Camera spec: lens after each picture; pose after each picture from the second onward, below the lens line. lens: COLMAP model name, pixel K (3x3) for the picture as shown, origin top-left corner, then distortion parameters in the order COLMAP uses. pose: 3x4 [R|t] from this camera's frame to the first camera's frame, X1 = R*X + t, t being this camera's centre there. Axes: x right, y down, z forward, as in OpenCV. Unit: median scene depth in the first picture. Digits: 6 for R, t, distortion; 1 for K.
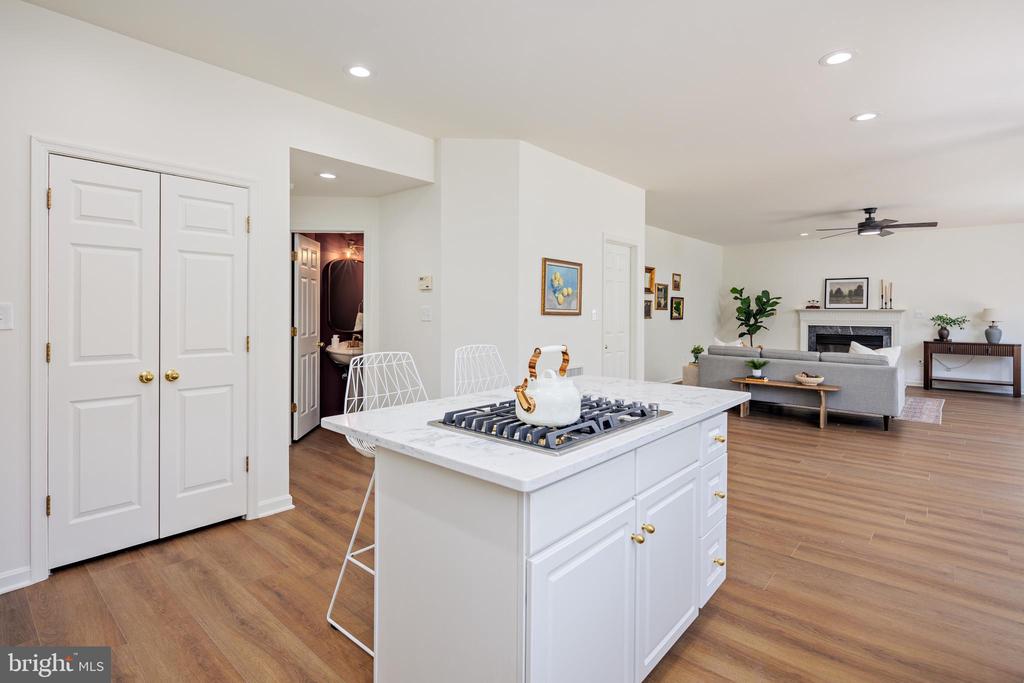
lens RADIAL K [[497.4, 0, 507.6], [0, 497.4, 311.9], [0, 0, 1]] dist [0.008955, -0.006678]
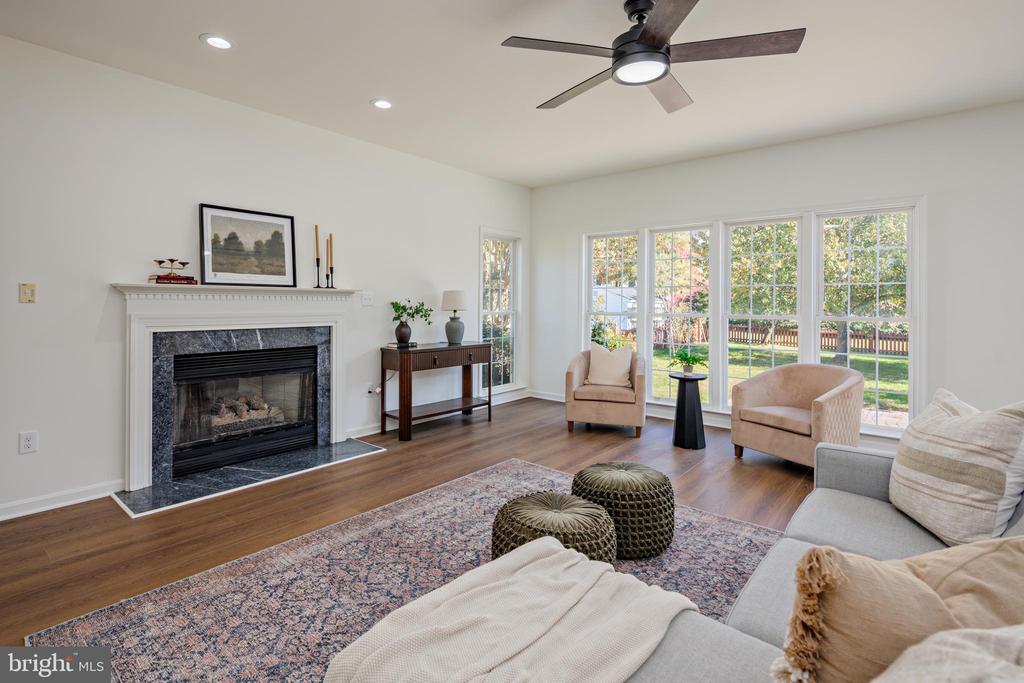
lens RADIAL K [[497.4, 0, 505.0], [0, 497.4, 303.6], [0, 0, 1]] dist [0.008955, -0.006678]
pose [[-0.027652, -0.007075, 0.999593, 0.285139], [-0.003576, 0.999969, 0.006979, 0.004569], [-0.999611, -0.003382, -0.027676, 0.848773]]
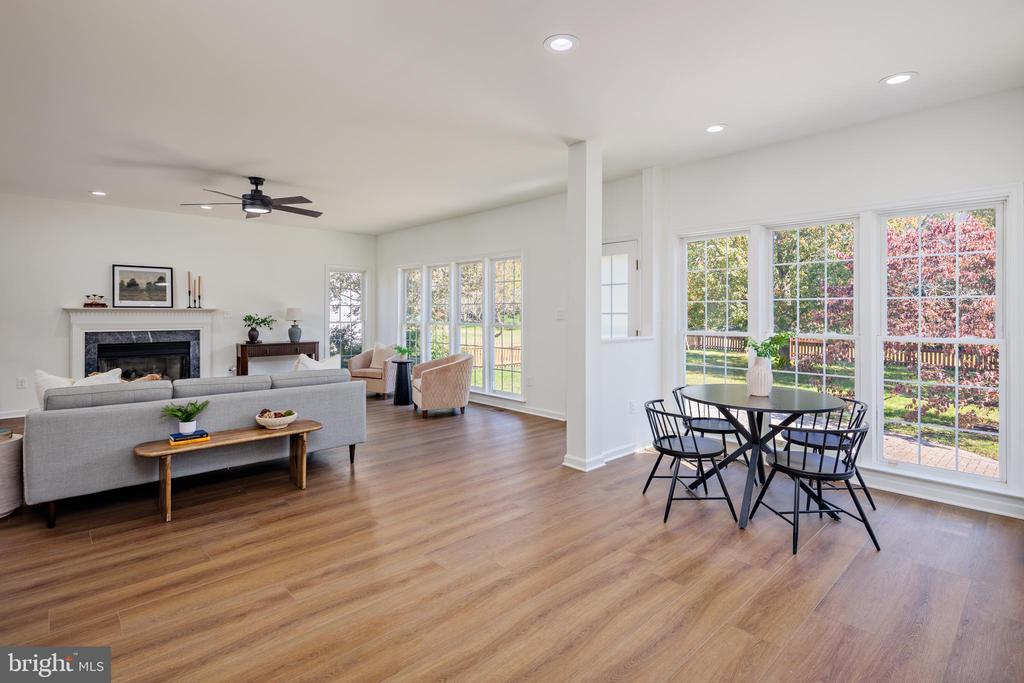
lens RADIAL K [[497.4, 0, 507.5], [0, 497.4, 313.1], [0, 0, 1]] dist [0.008955, -0.006678]
pose [[0.095671, -0.007298, 0.995386, -0.002538], [0.000026, 0.999973, 0.007329, -0.003758], [-0.995413, -0.000675, 0.095668, 0.416463]]
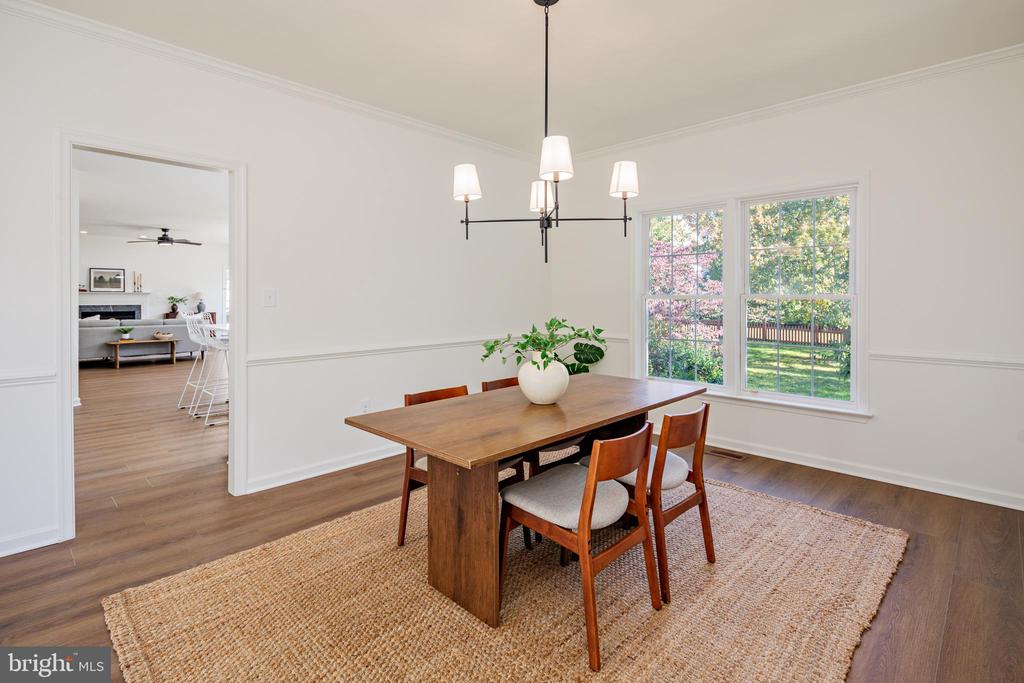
lens RADIAL K [[497.4, 0, 510.9], [0, 497.4, 297.7], [0, 0, 1]] dist [0.008955, -0.006678]
pose [[0.042469, -0.005380, 0.999083, -0.621108], [-0.001093, 0.999985, 0.005431, 0.000966], [-0.999097, -0.001323, 0.042462, -0.123930]]
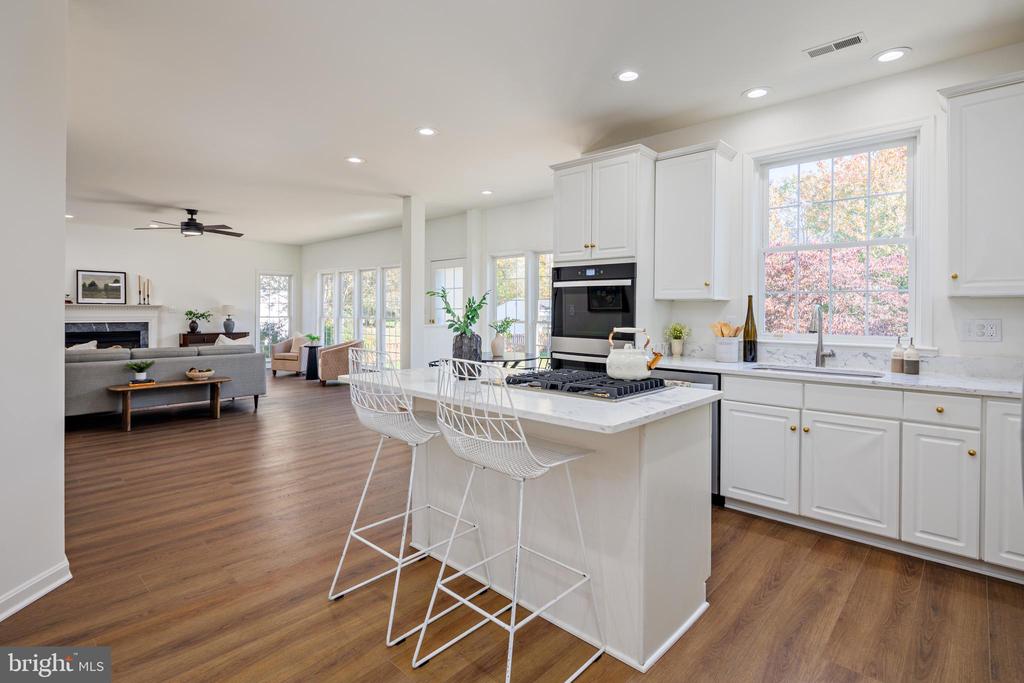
lens RADIAL K [[497.4, 0, 508.9], [0, 497.4, 314.6], [0, 0, 1]] dist [0.008955, -0.006678]
pose [[0.022492, -0.009446, 0.999702, -0.248408], [-0.003071, 0.999950, 0.009518, 0.002629], [-0.999742, -0.003284, 0.022461, 0.231068]]
